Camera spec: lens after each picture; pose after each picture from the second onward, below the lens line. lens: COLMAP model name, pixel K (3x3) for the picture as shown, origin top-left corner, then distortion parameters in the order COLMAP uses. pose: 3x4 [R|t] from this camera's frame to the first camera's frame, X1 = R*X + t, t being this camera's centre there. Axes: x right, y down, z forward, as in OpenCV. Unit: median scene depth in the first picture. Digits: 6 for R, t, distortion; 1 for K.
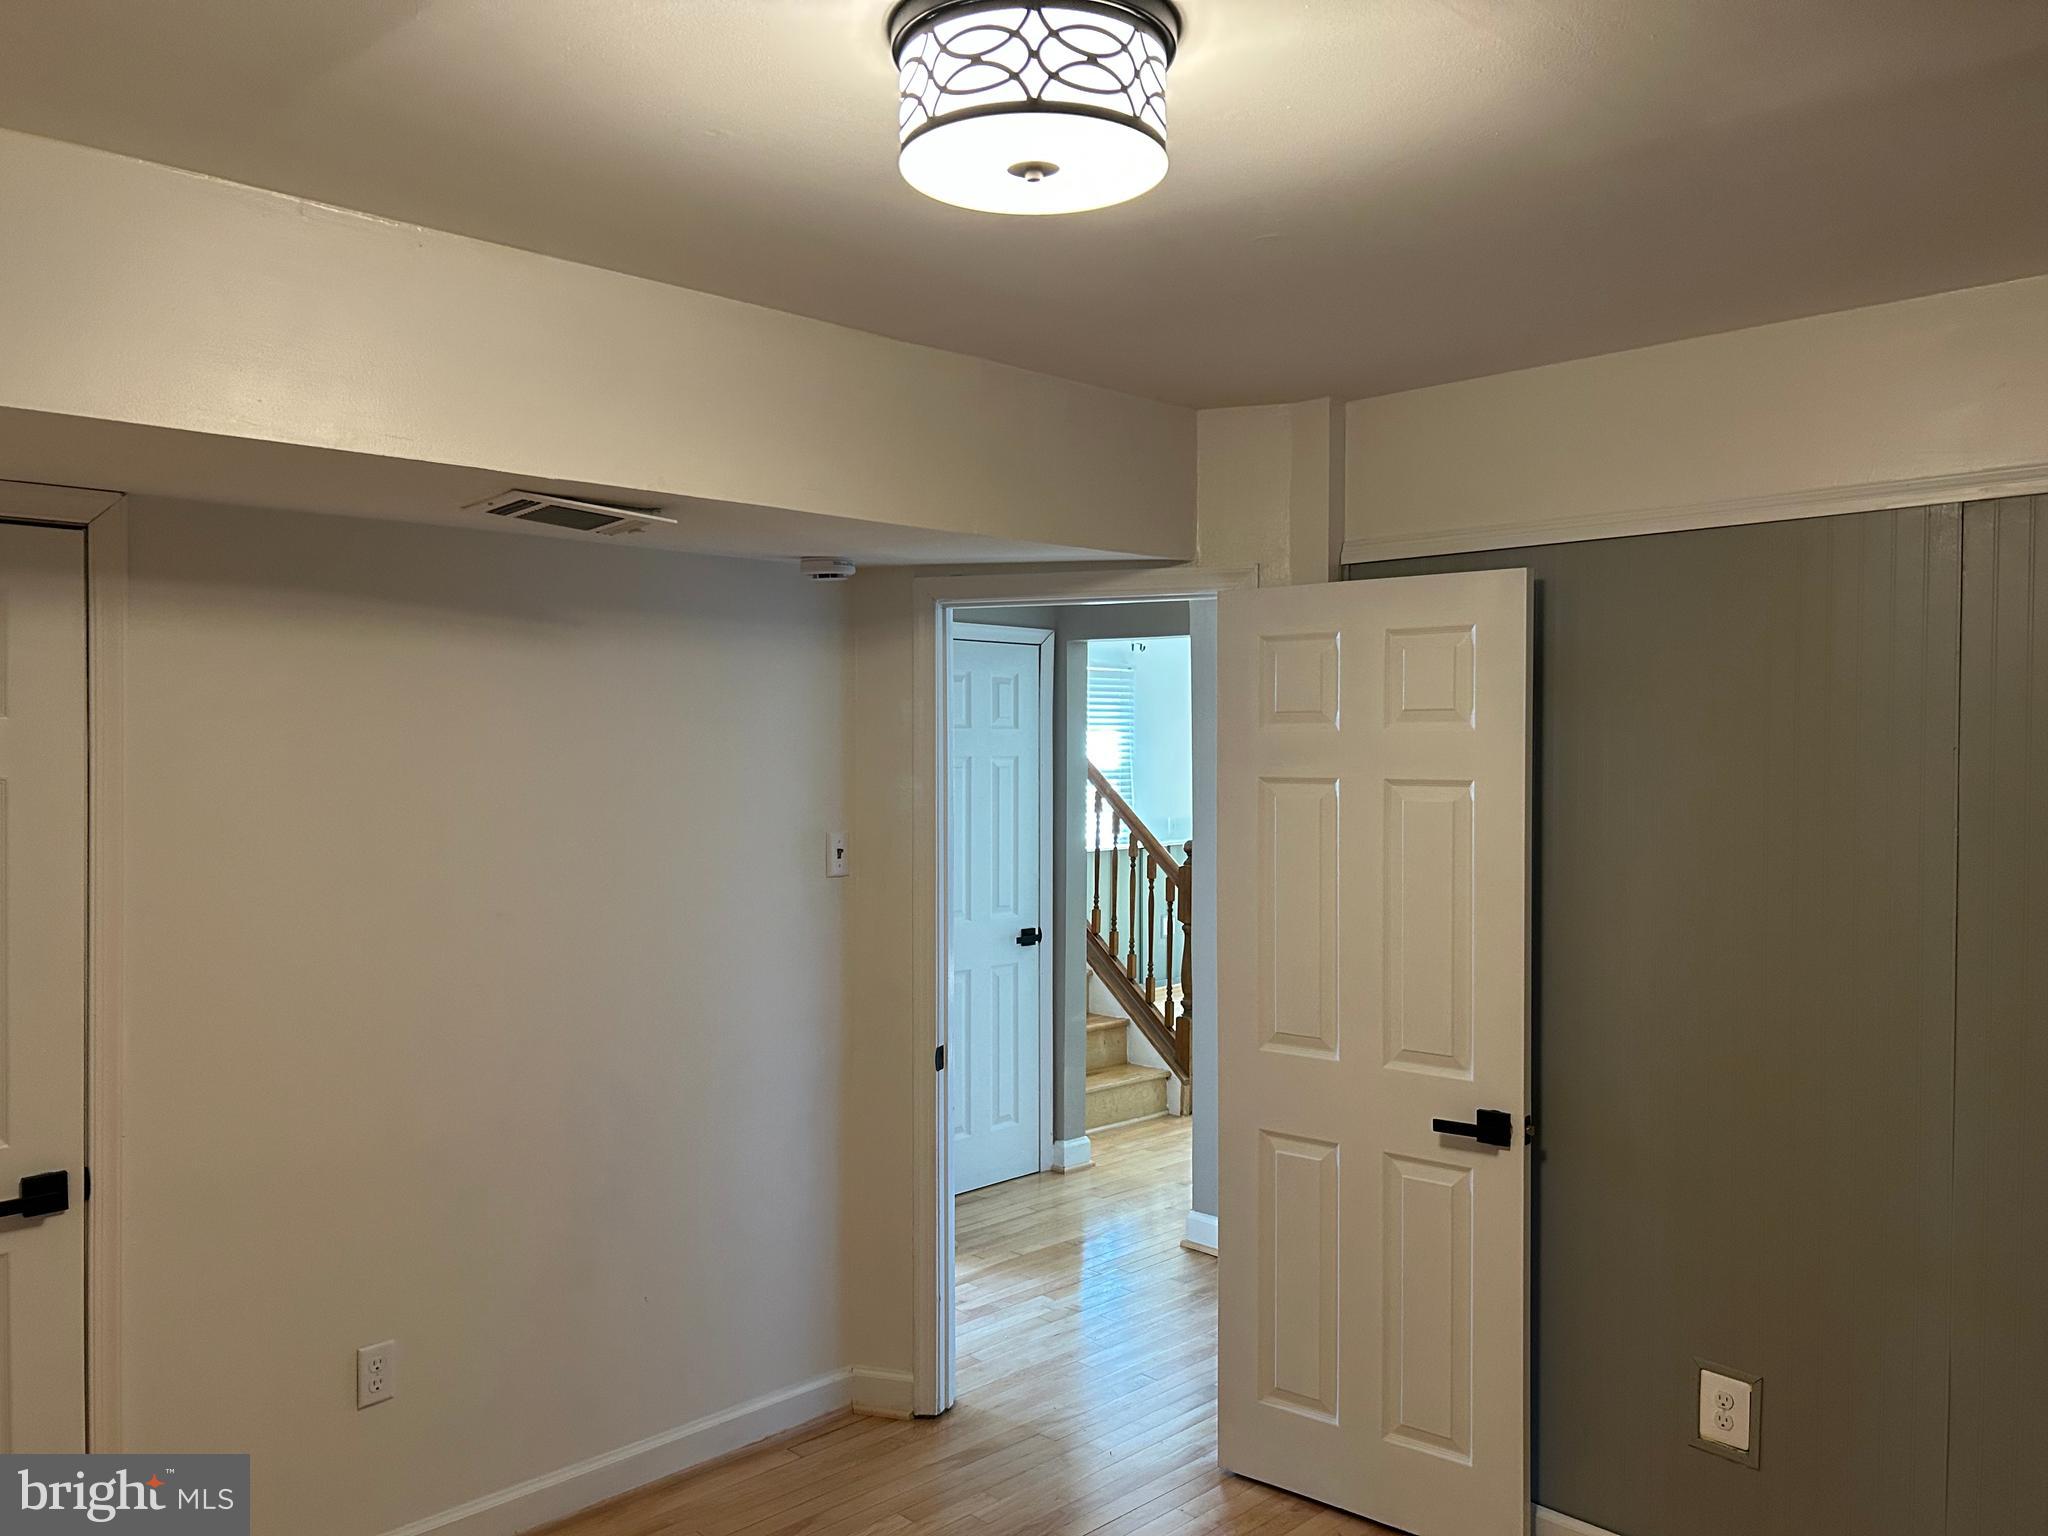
lens RADIAL K [[1560.7, 0, 1024.5], [0, 1560.7, 774.4], [0, 0, 1]] dist [0.058529, -0.054786]
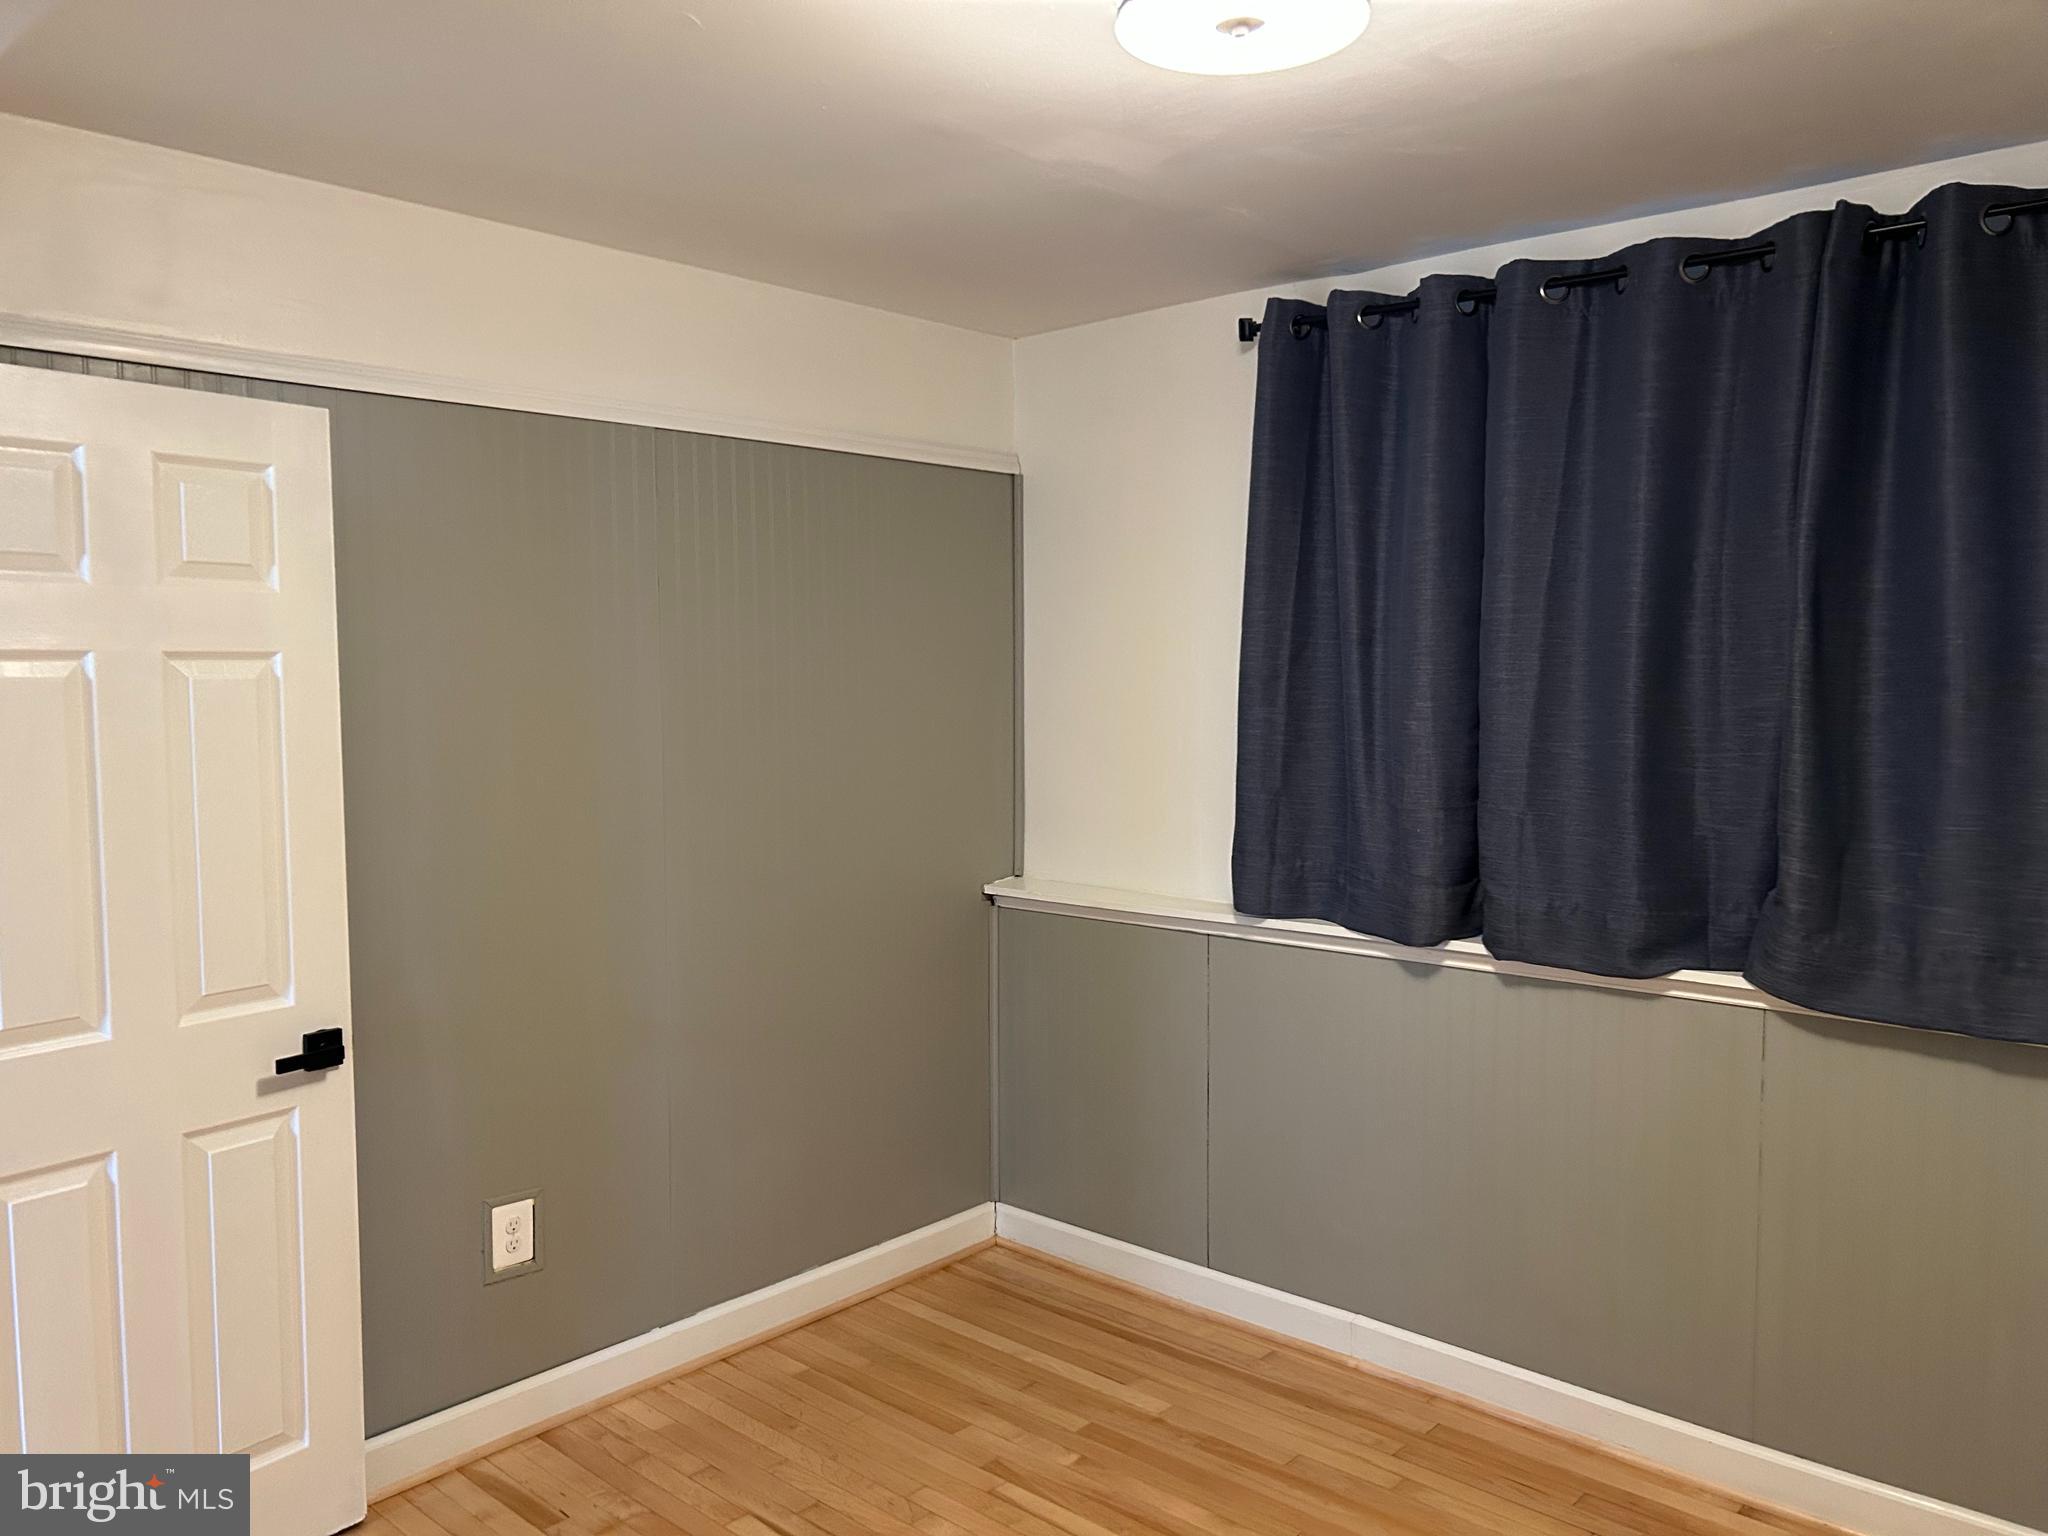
lens RADIAL K [[1560.7, 0, 1024.7], [0, 1560.7, 760.9], [0, 0, 1]] dist [0.058529, -0.054786]
pose [[-0.032635, -0.066608, 0.997245, -0.568308], [0.027848, 0.997329, 0.067525, 0.016036], [-0.999079, 0.029975, -0.030693, 0.621694]]
